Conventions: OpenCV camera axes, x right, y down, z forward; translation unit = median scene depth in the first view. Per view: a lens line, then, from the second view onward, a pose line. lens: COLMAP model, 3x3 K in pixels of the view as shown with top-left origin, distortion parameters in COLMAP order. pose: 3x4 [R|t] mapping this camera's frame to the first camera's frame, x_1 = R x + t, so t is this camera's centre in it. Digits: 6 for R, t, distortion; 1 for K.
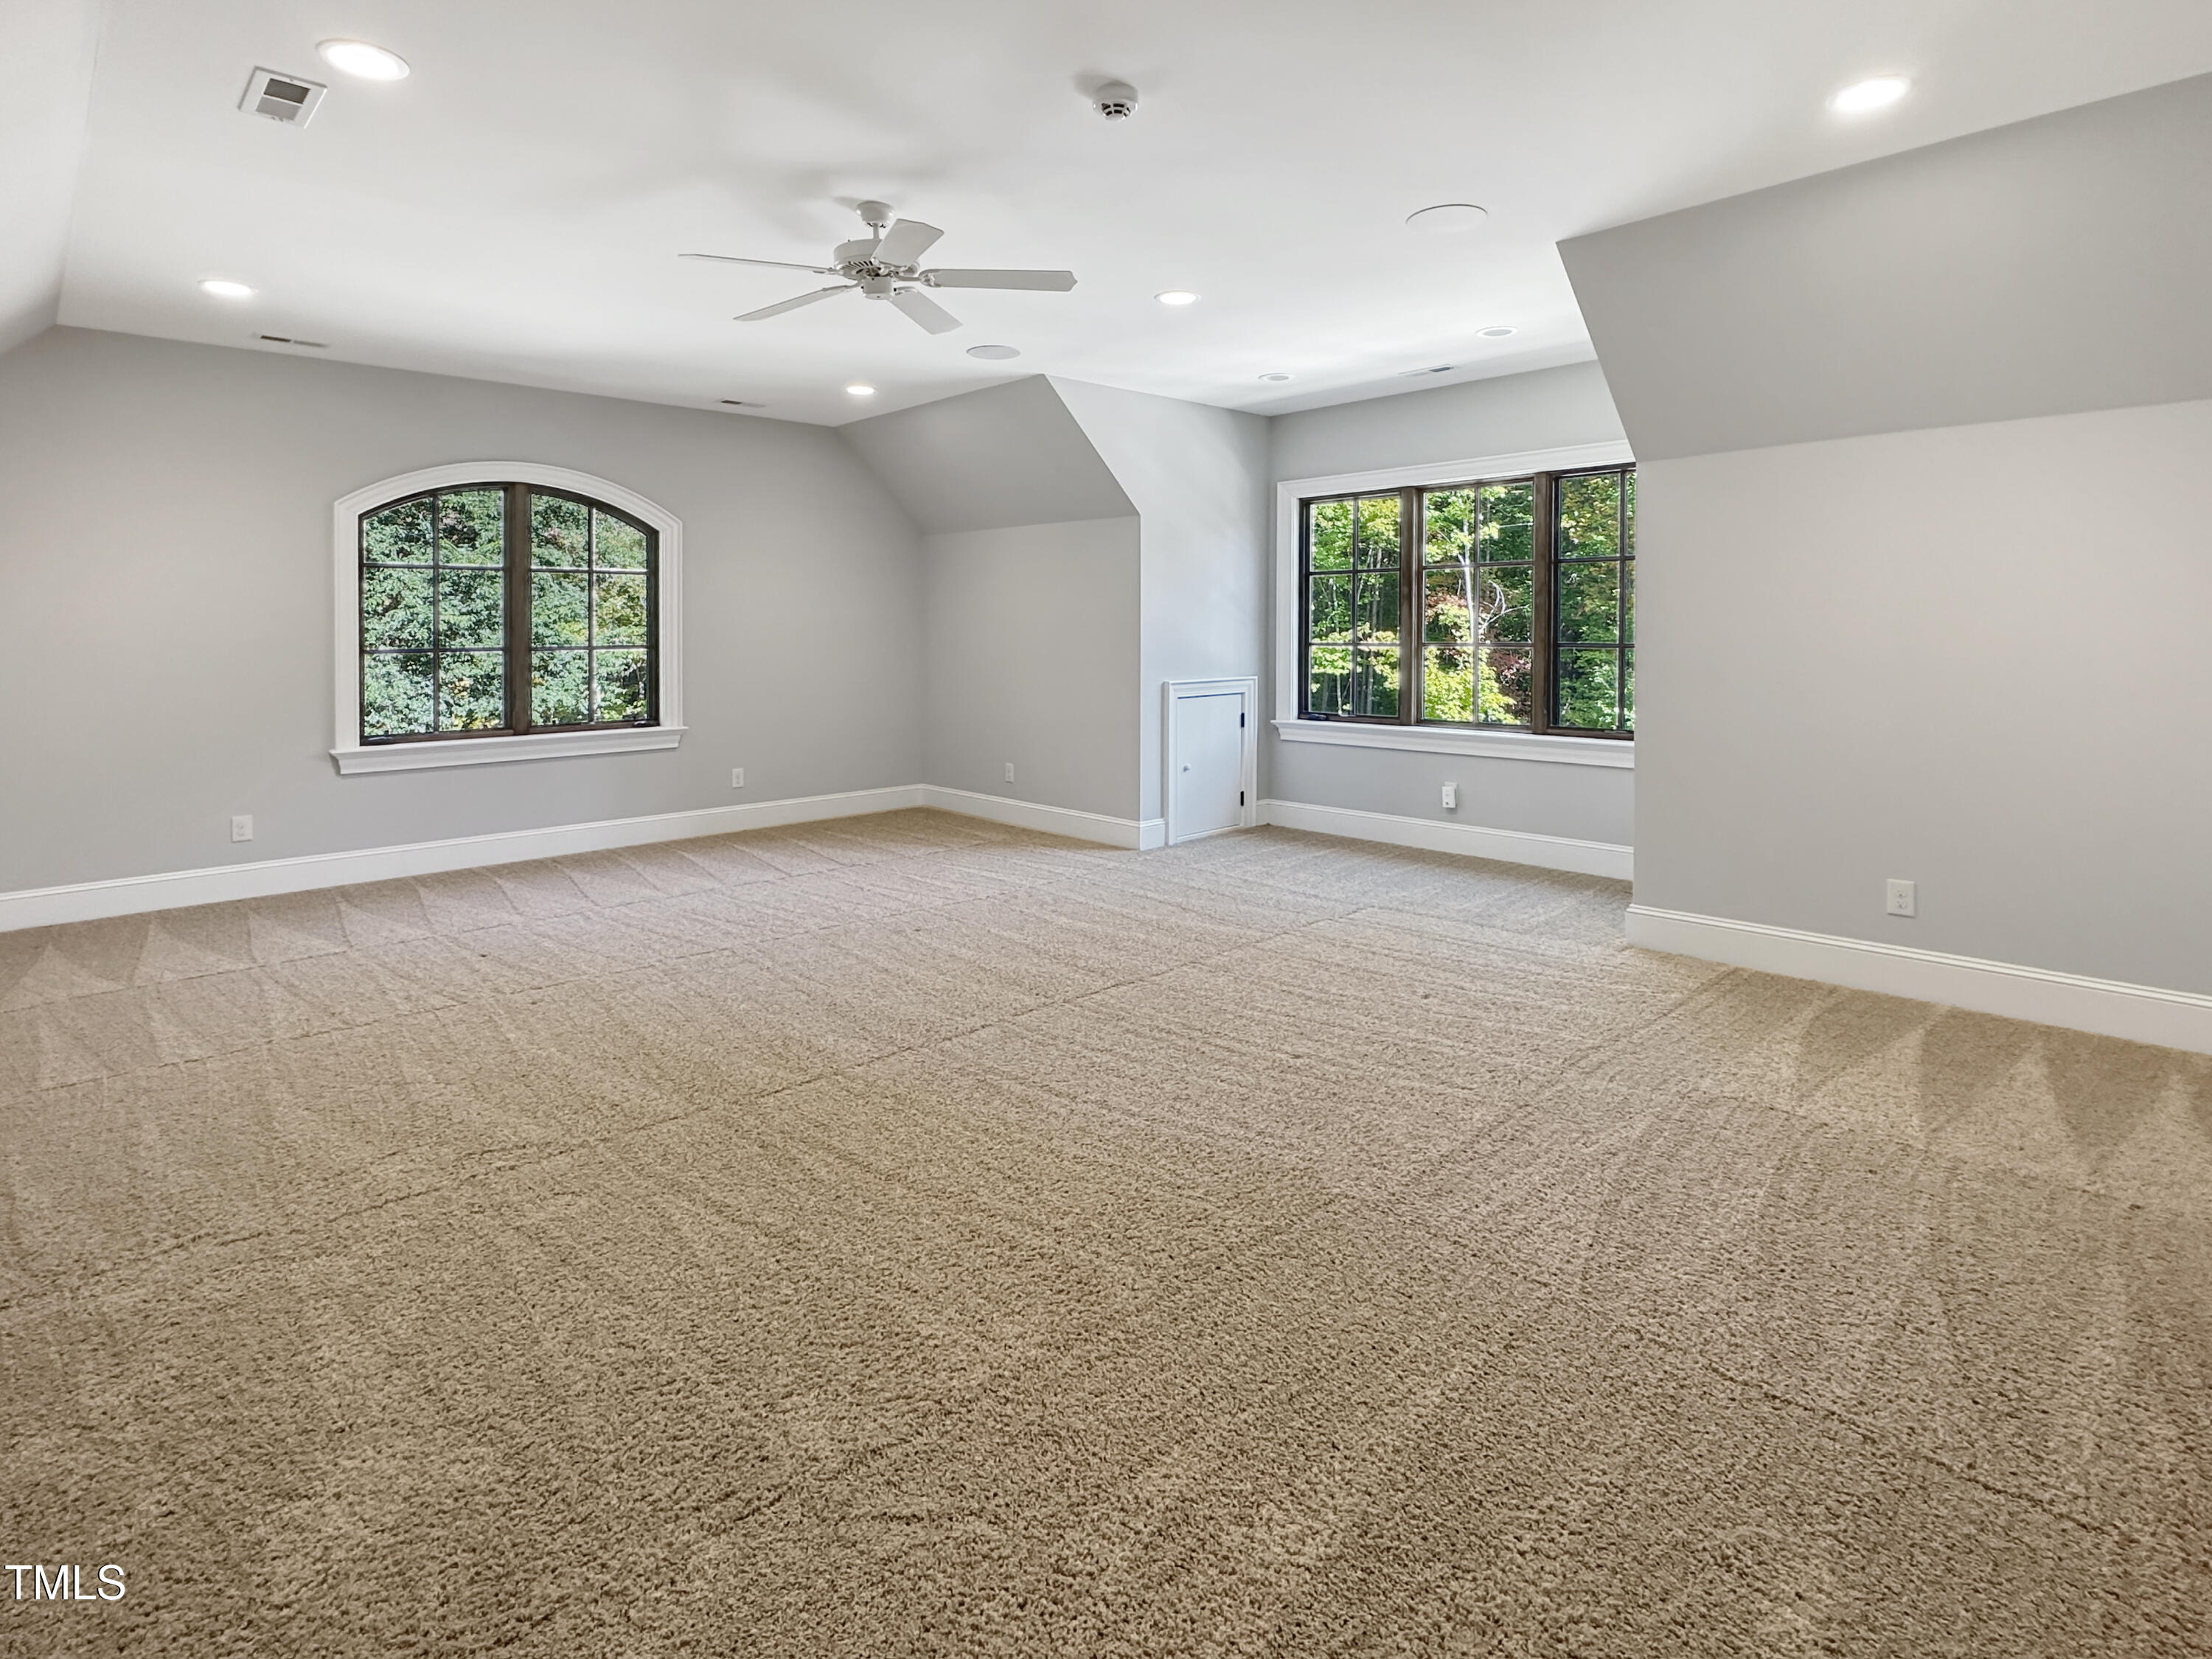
lens RADIAL K [[1132.4, 0, 1106.0], [0, 1132.4, 829.5], [0, 0, 1]] dist [0.001532, 0.000138]
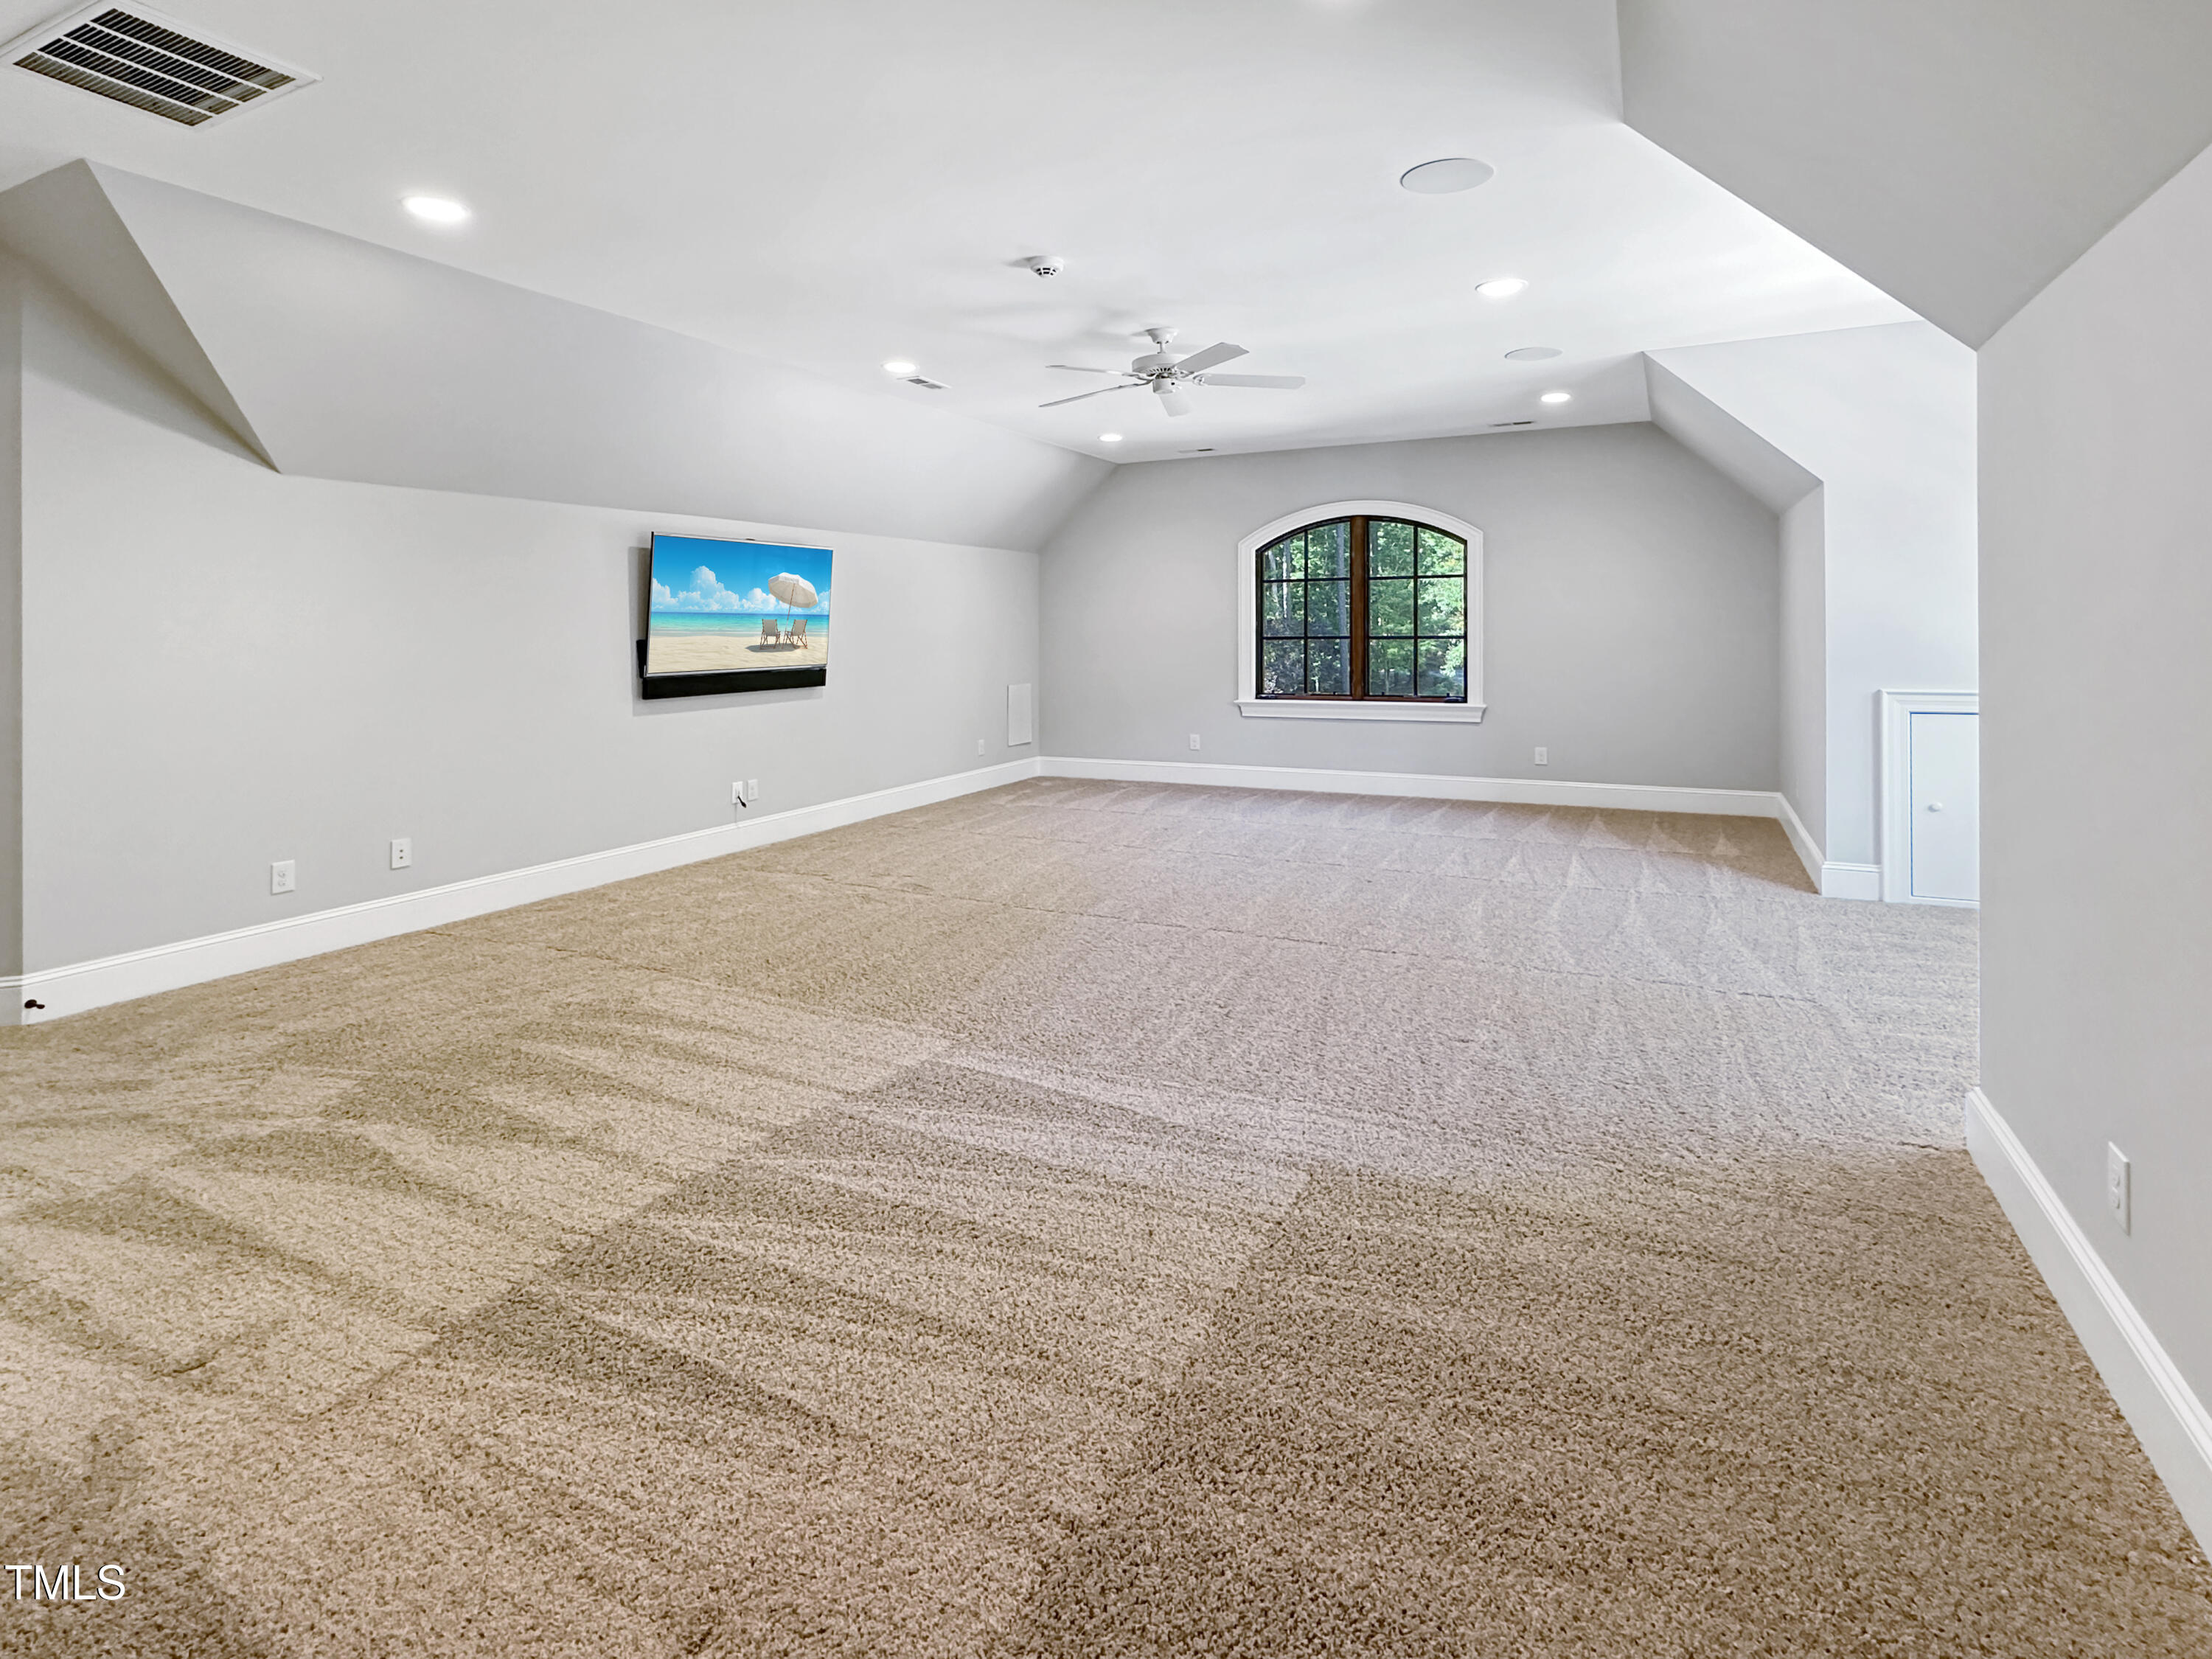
lens RADIAL K [[1088.3, 0, 1106.0], [0, 1088.3, 829.5], [0, 0, 1]] dist [-0.000861, -0.000109]
pose [[0.344337, 0.171658, -0.923020, 0.661395], [-0.163793, 0.979049, 0.120975, -0.044015], [0.924448, 0.109528, 0.365239, 0.278946]]
